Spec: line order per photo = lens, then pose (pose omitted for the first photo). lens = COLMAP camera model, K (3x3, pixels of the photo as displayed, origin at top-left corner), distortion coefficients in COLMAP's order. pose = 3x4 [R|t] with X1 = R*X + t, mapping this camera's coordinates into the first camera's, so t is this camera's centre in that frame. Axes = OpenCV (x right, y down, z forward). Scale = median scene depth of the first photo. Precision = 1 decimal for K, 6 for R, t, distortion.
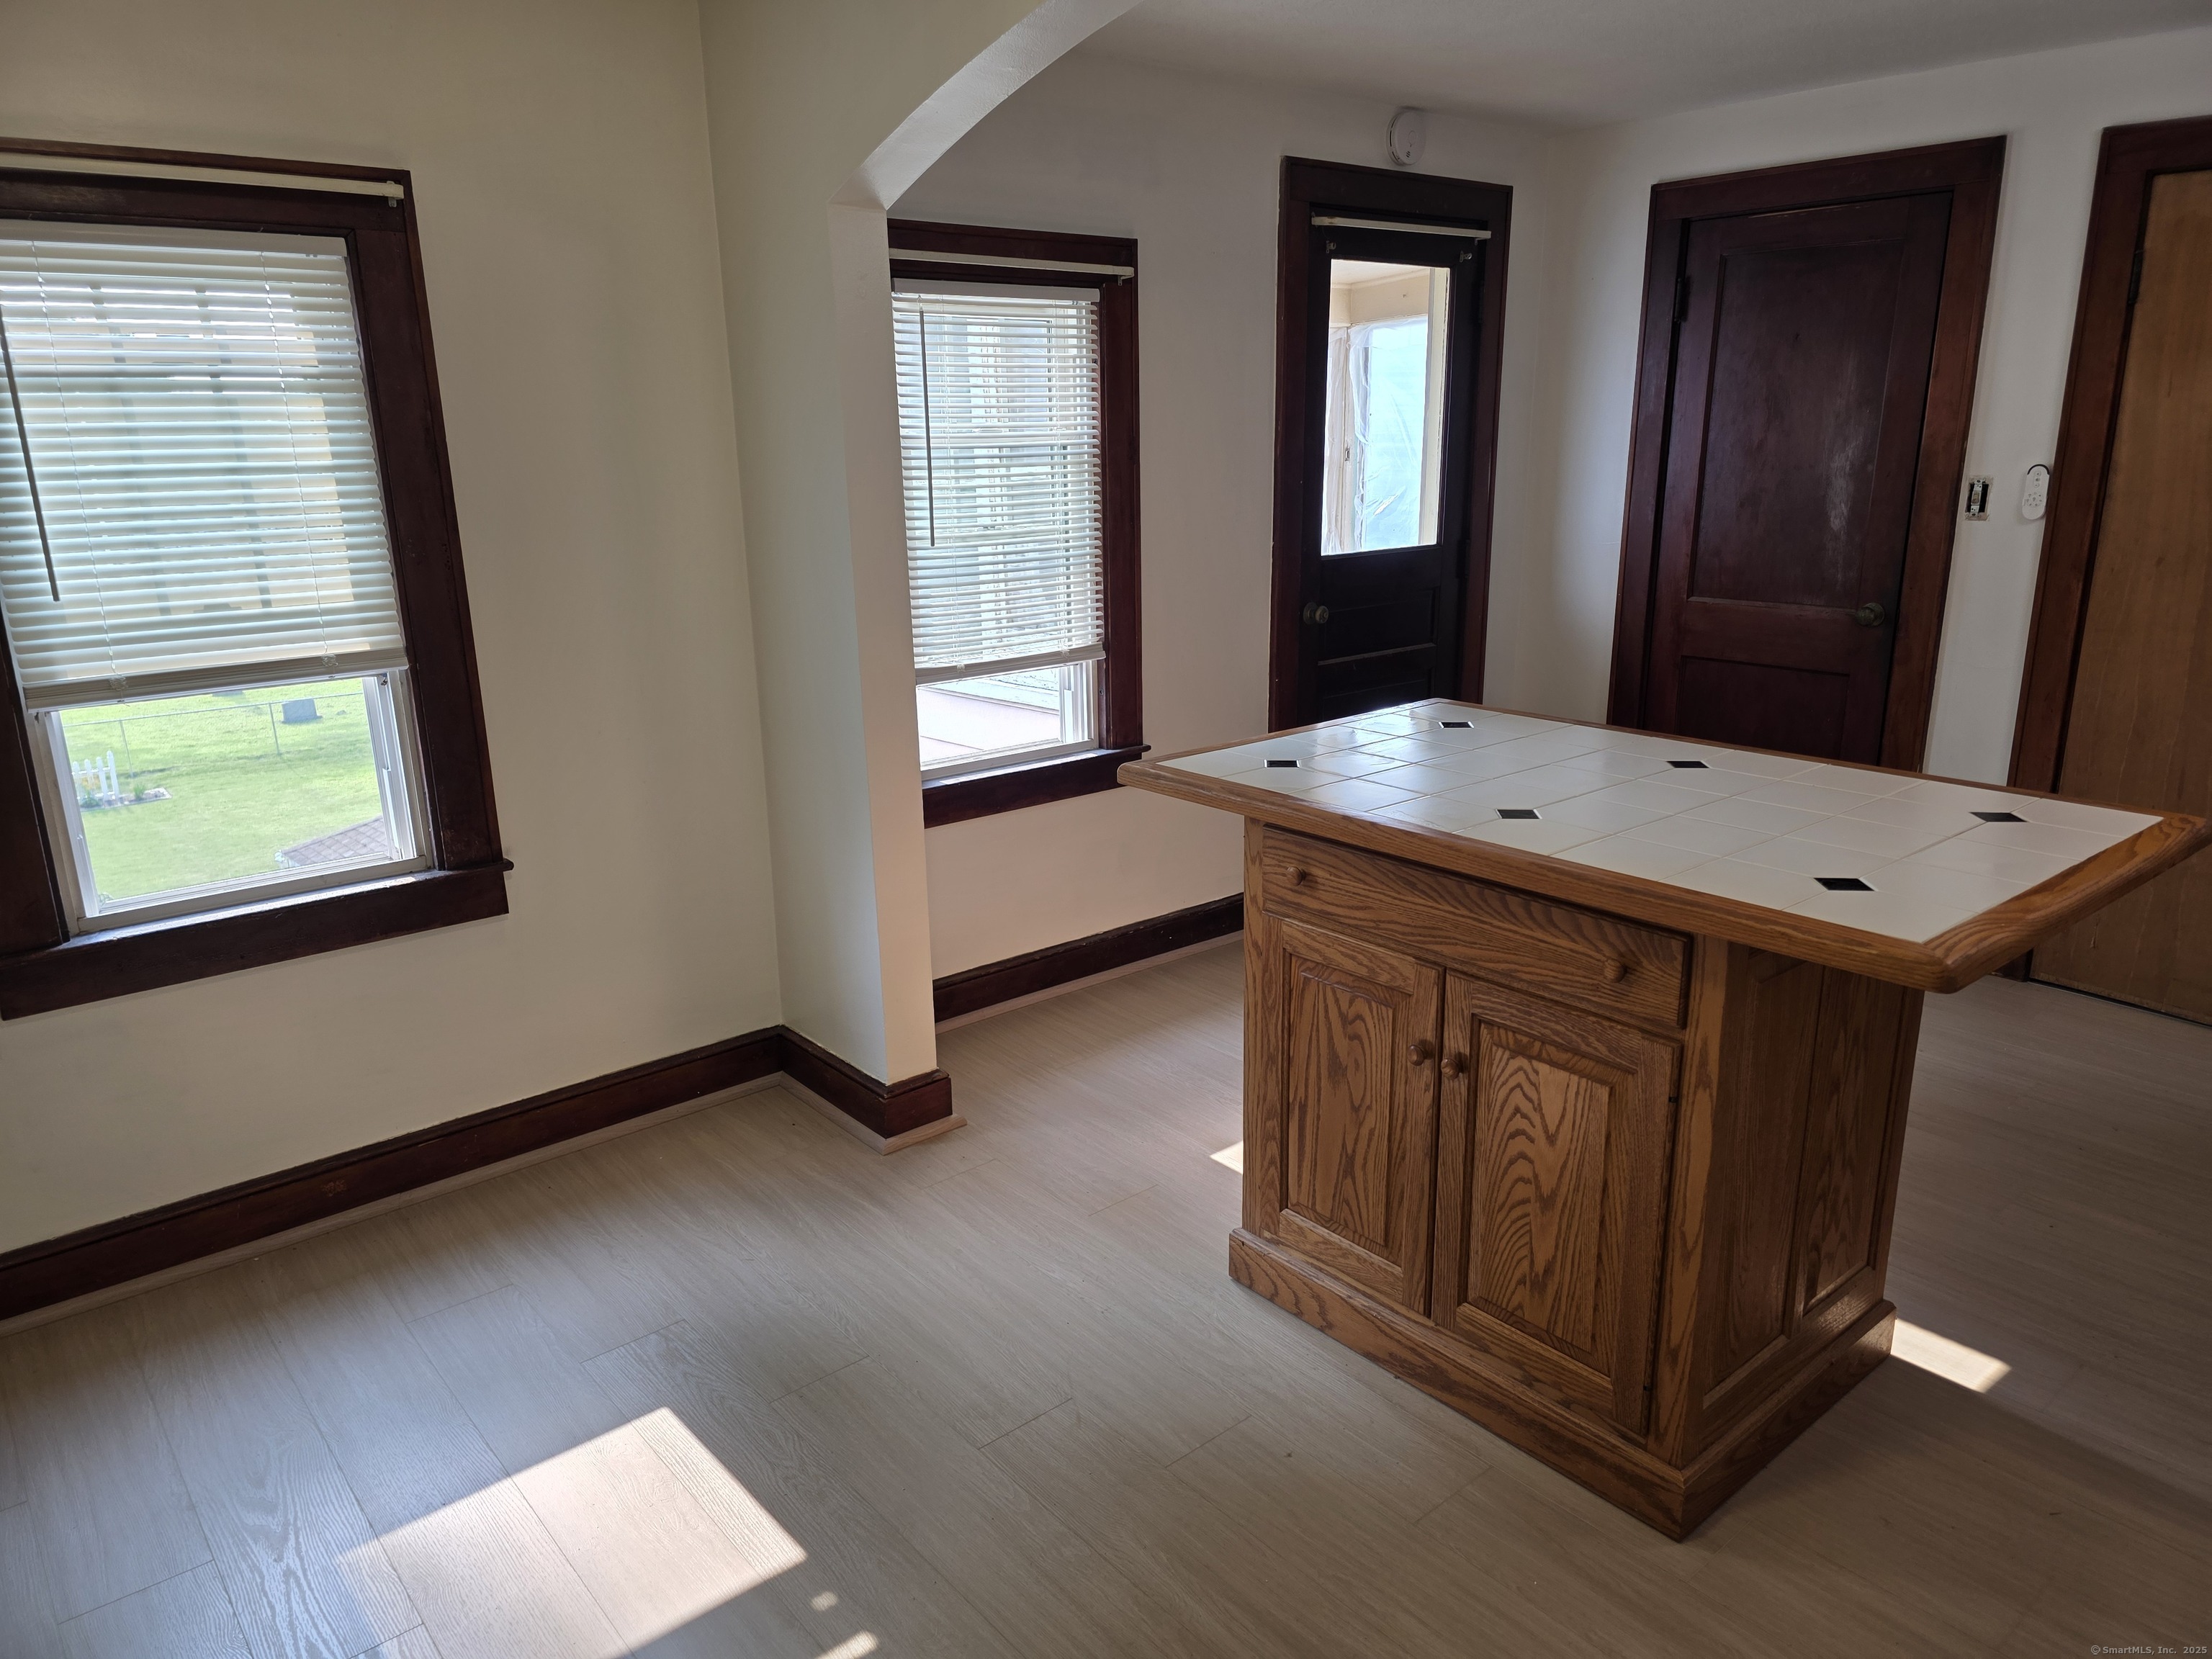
lens RADIAL K [[1503.4, 0, 1110.7], [0, 1503.4, 834.3], [0, 0, 1]] dist [0.066646, -0.068814]
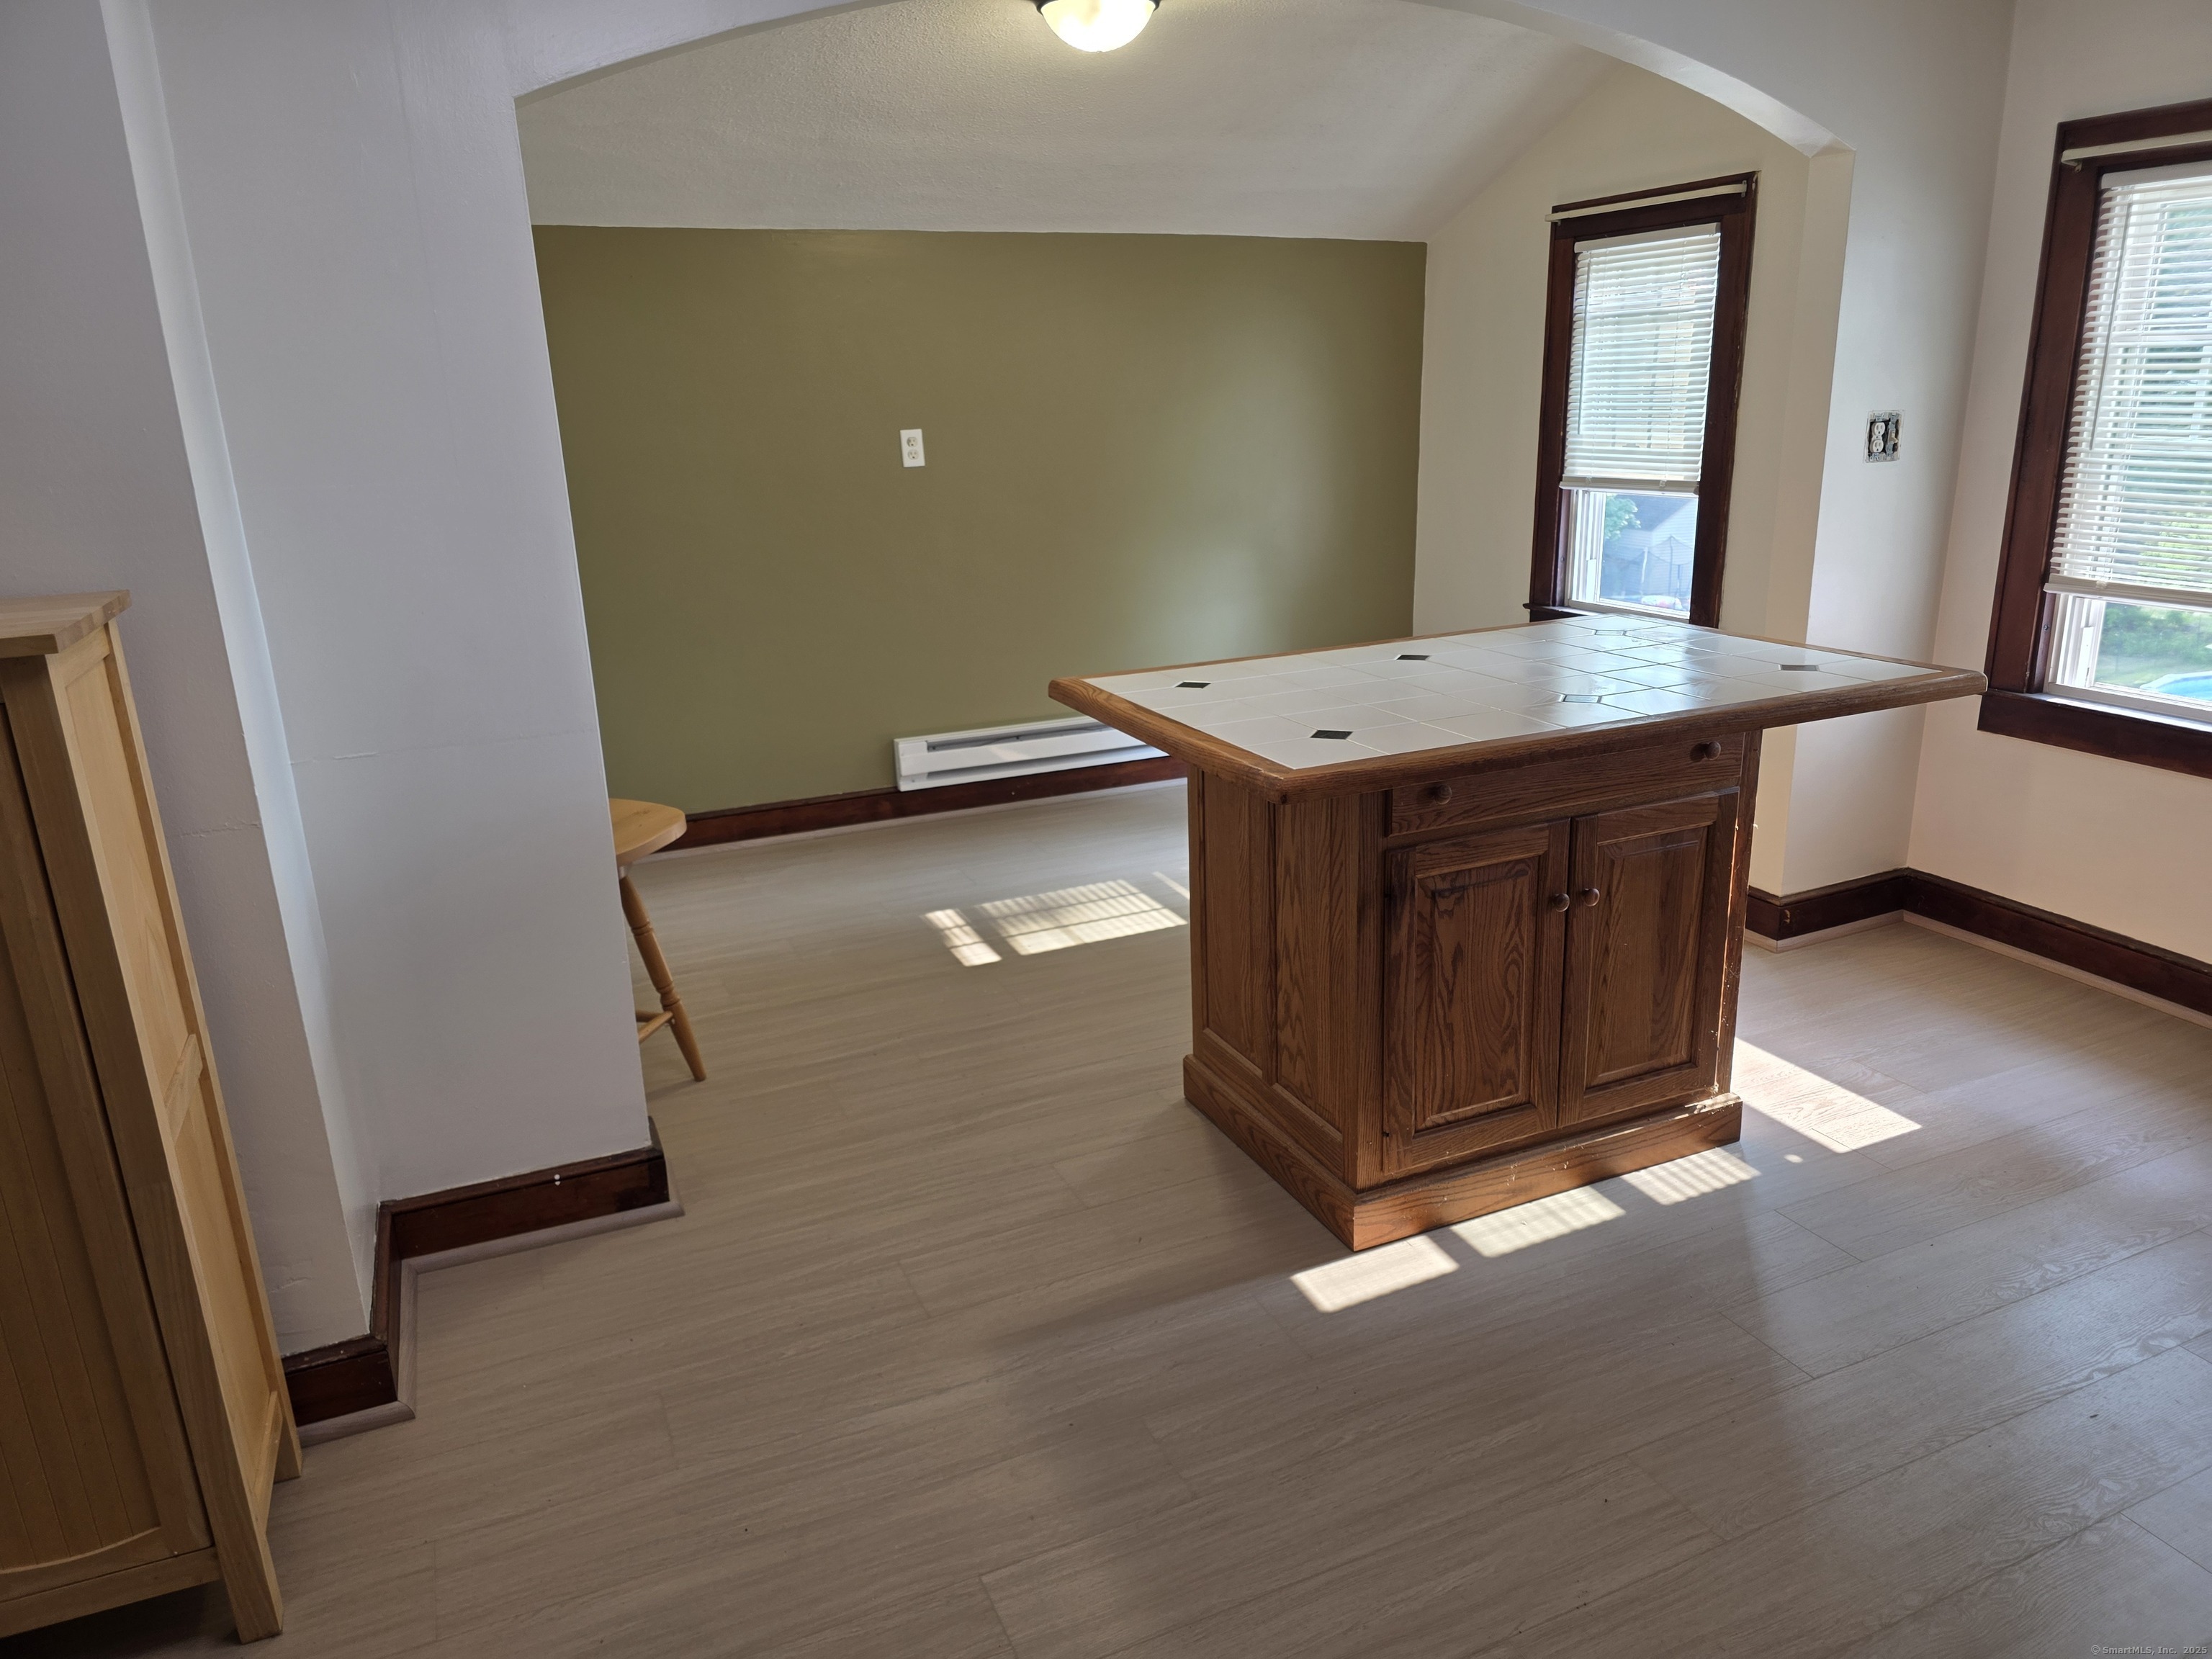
lens RADIAL K [[1503.4, 0, 1109.6], [0, 1503.4, 819.7], [0, 0, 1]] dist [0.066646, -0.068814]
pose [[-0.273694, 0.284490, -0.918780, 1.322152], [-0.223063, 0.910435, 0.348354, -0.227237], [0.935593, 0.300288, -0.185721, 0.866565]]
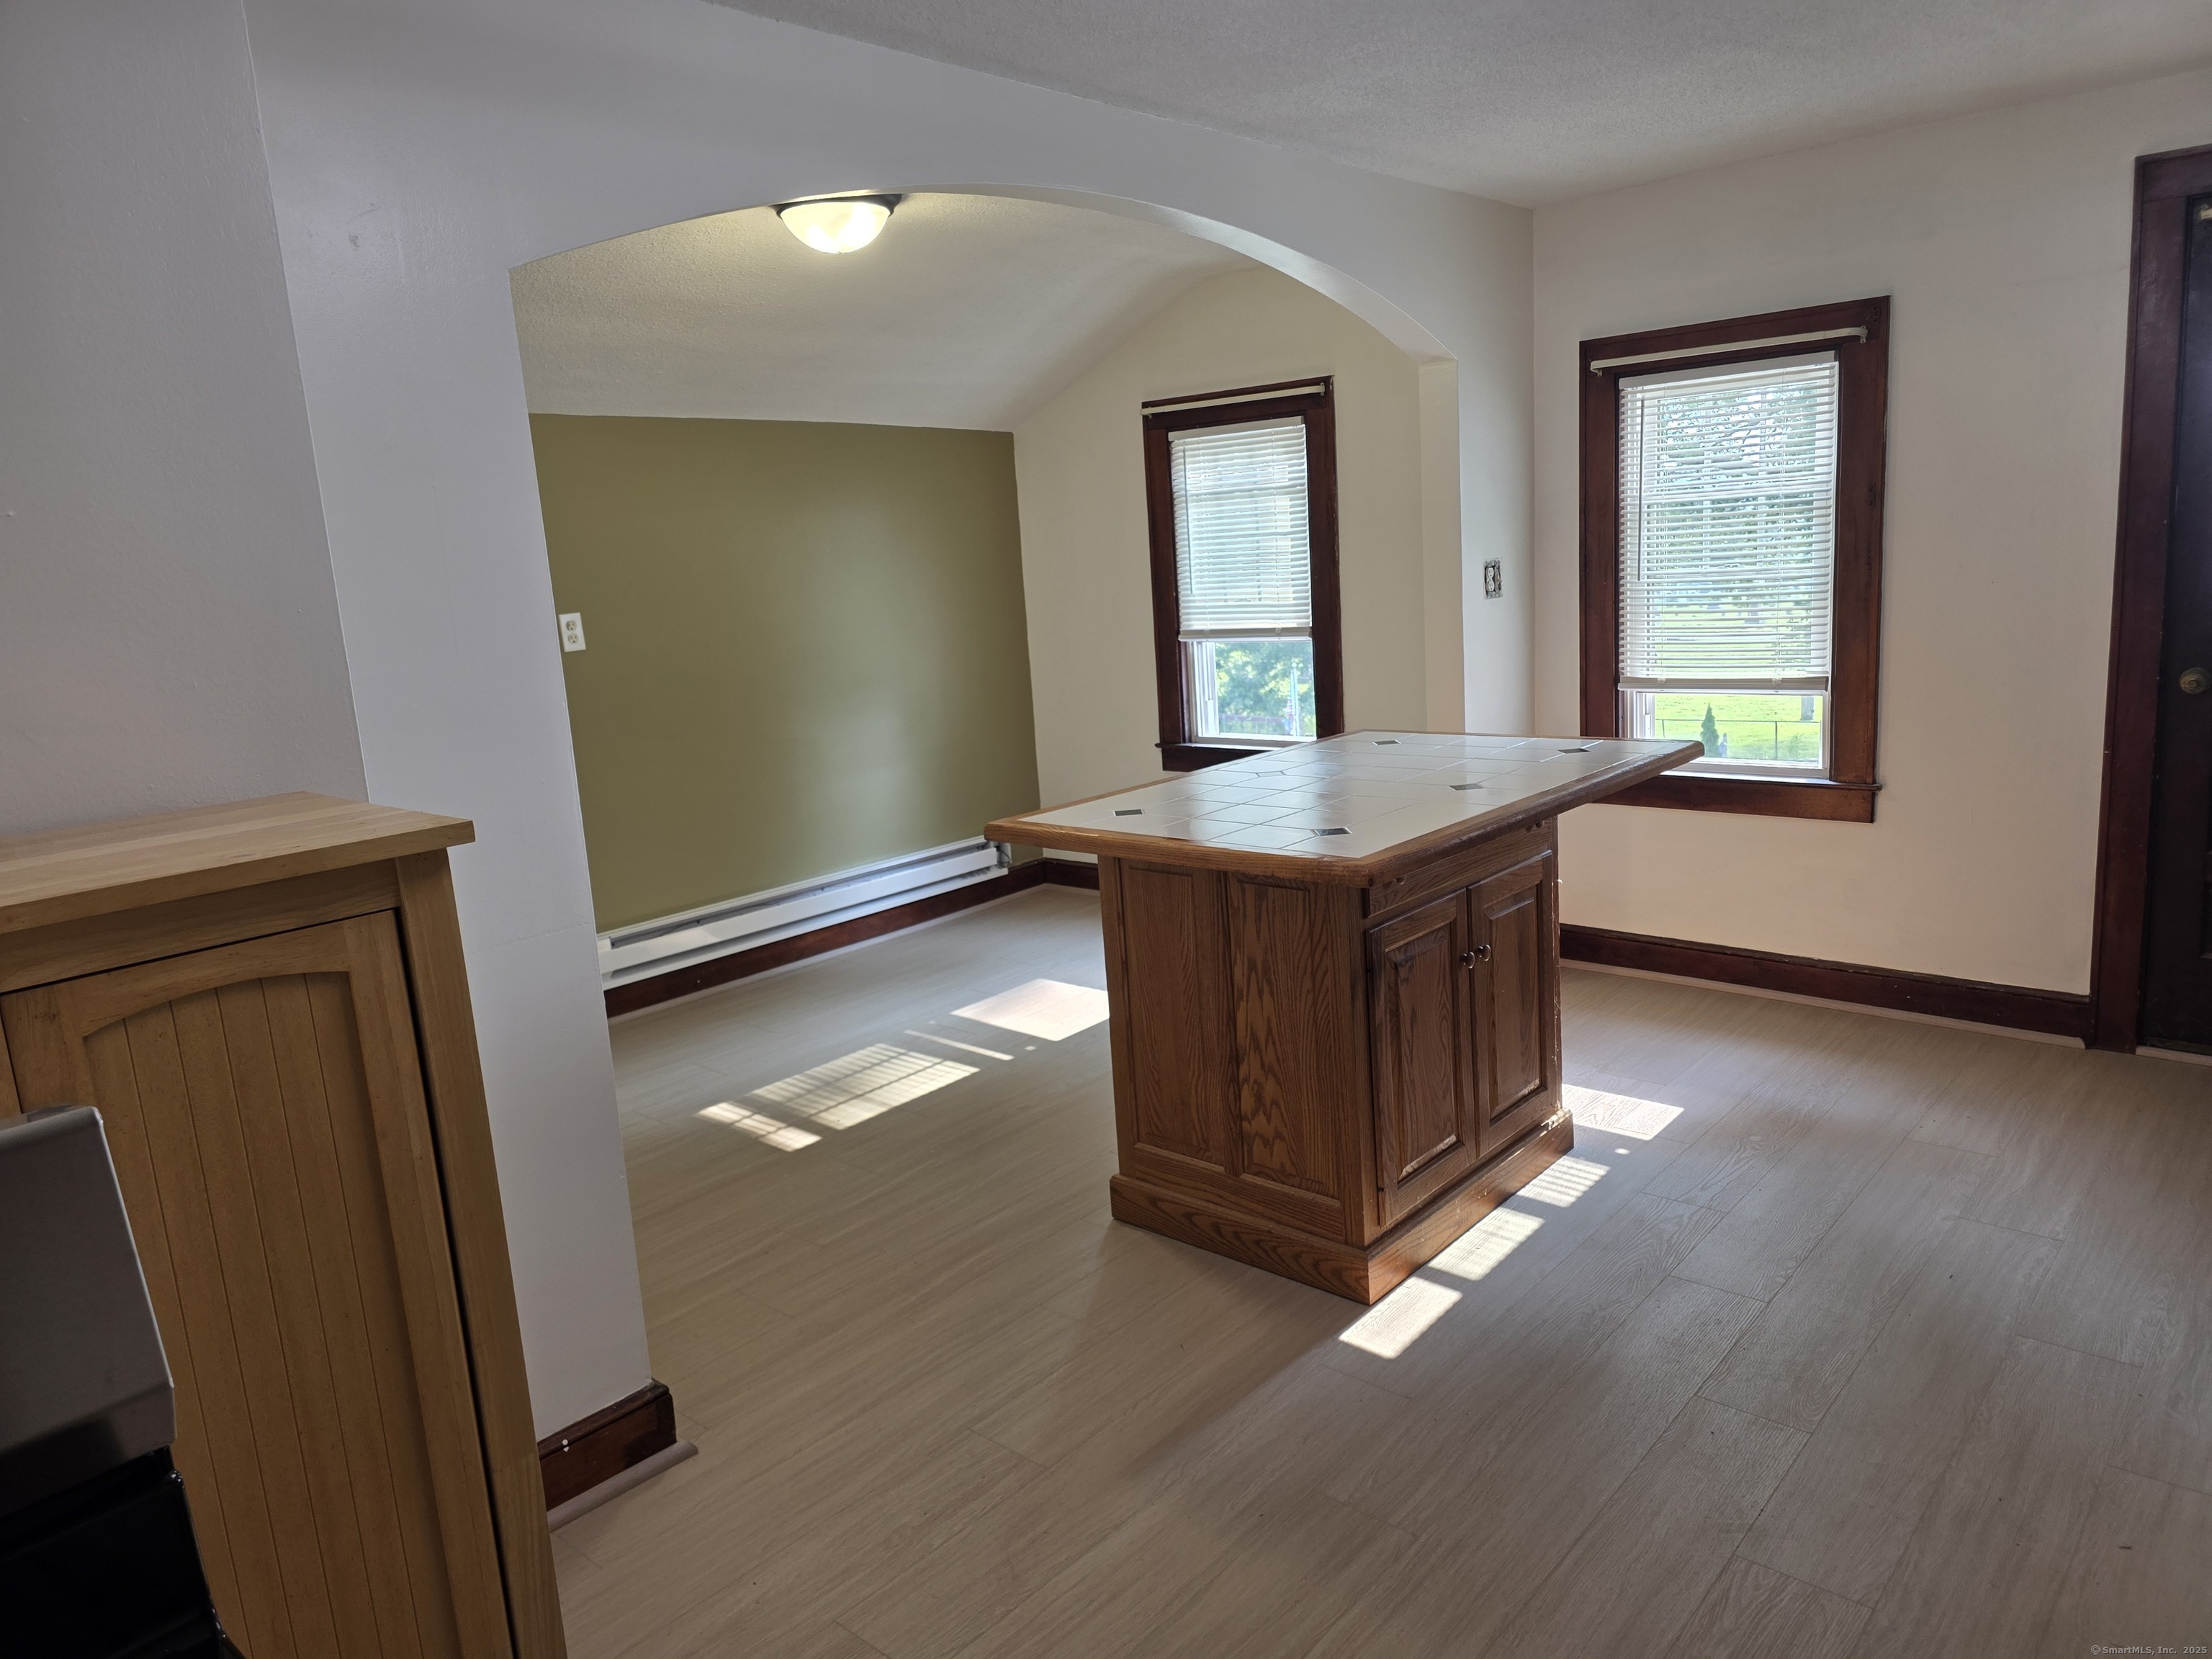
lens RADIAL K [[1503.4, 0, 1123.4], [0, 1503.4, 811.9], [0, 0, 1]] dist [0.066646, -0.068814]
pose [[0.161318, 0.173879, -0.971464, 1.409240], [-0.203271, 0.969105, 0.139702, -0.118938], [0.965742, 0.174934, 0.191678, 0.482930]]
